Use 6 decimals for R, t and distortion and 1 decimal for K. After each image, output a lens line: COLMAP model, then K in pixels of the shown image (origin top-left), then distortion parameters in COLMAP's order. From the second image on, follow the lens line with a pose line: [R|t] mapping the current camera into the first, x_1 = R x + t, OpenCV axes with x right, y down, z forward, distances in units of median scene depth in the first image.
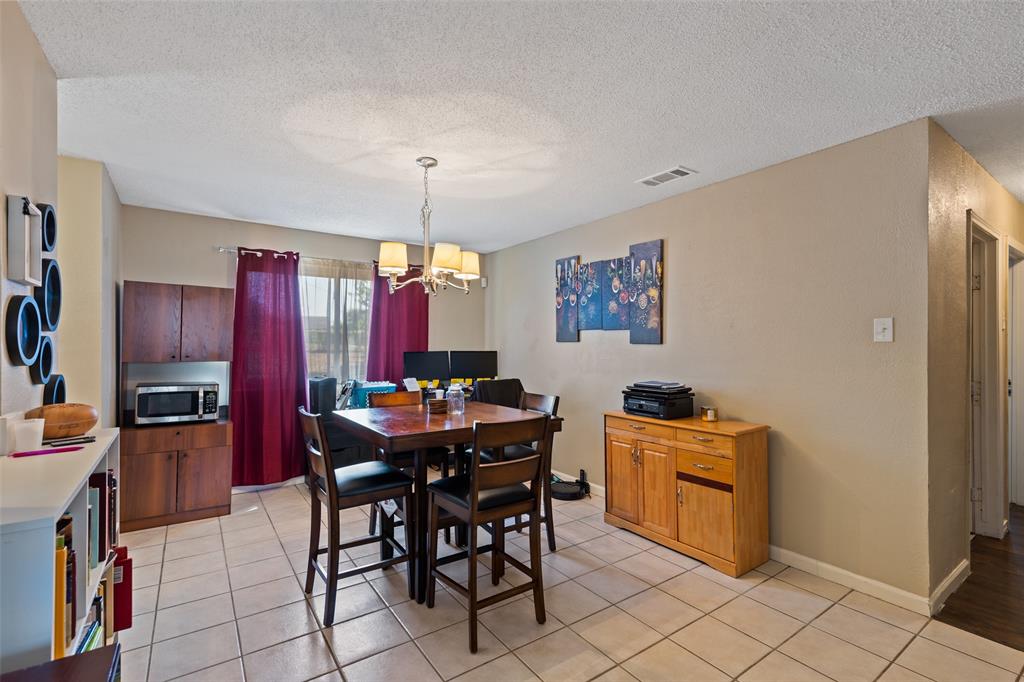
lens RADIAL K [[465.1, 0, 505.1], [0, 465.1, 348.1], [0, 0, 1]] dist [0.011810, -0.001356]
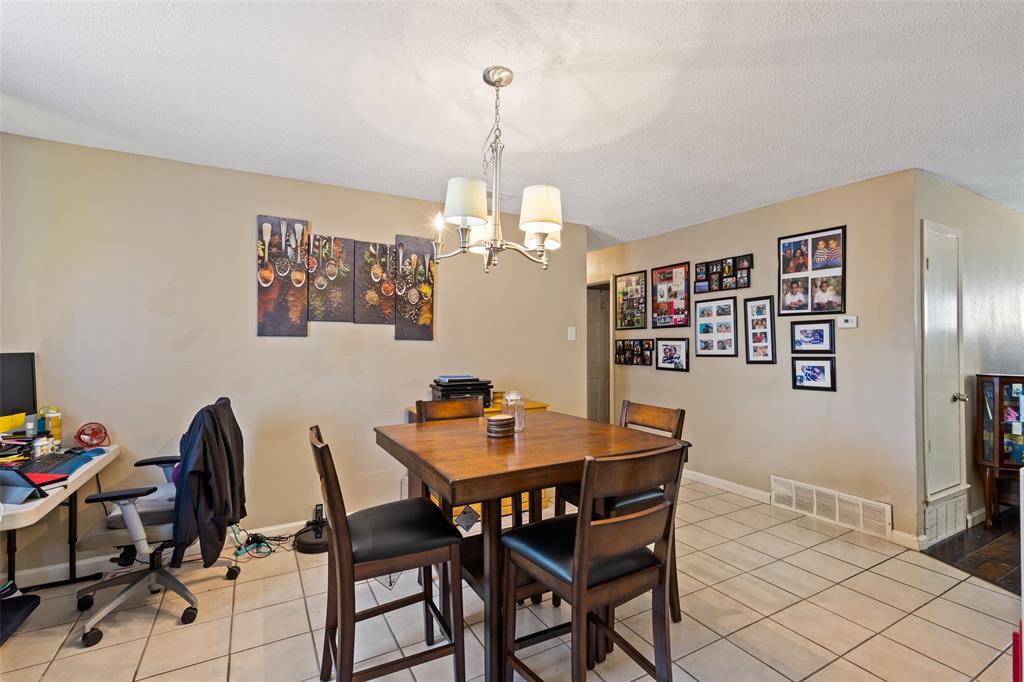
lens RADIAL K [[465.1, 0, 507.4], [0, 465.1, 336.2], [0, 0, 1]] dist [0.011810, -0.001356]
pose [[0.087631, 0.005345, 0.996139, -0.616281], [-0.002279, 0.999984, -0.005165, -0.011637], [-0.996150, -0.001818, 0.087642, 0.675082]]
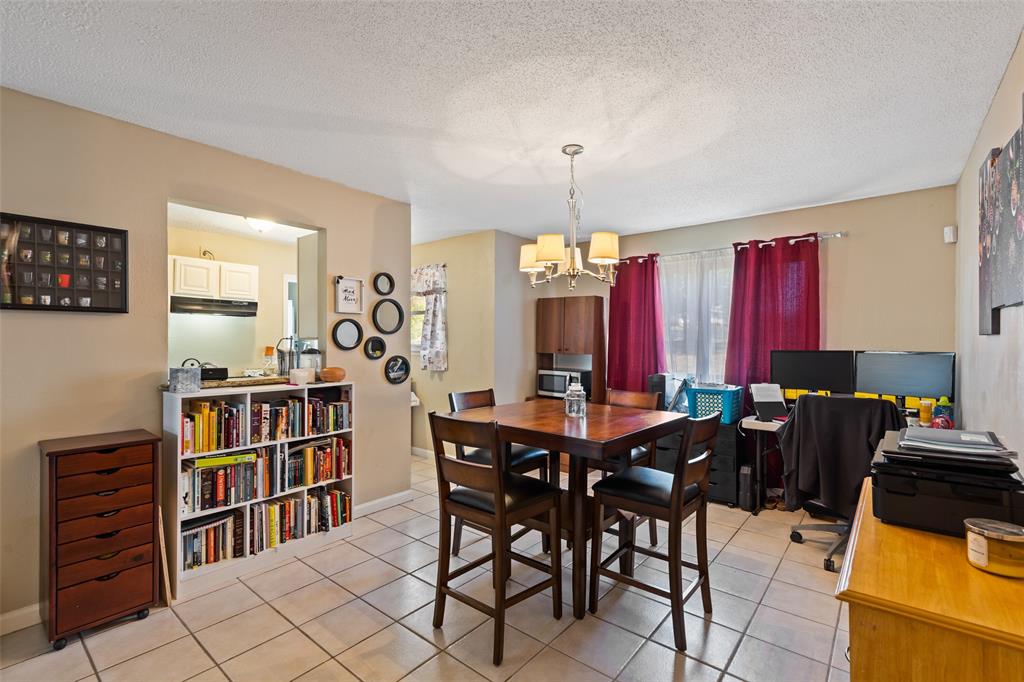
lens RADIAL K [[465.1, 0, 511.5], [0, 465.1, 343.0], [0, 0, 1]] dist [0.011810, -0.001356]
pose [[0.267839, 0.006734, -0.963440, 0.520768], [-0.000129, 0.999976, 0.006954, -0.009053], [0.963464, -0.001738, 0.267834, 0.457471]]
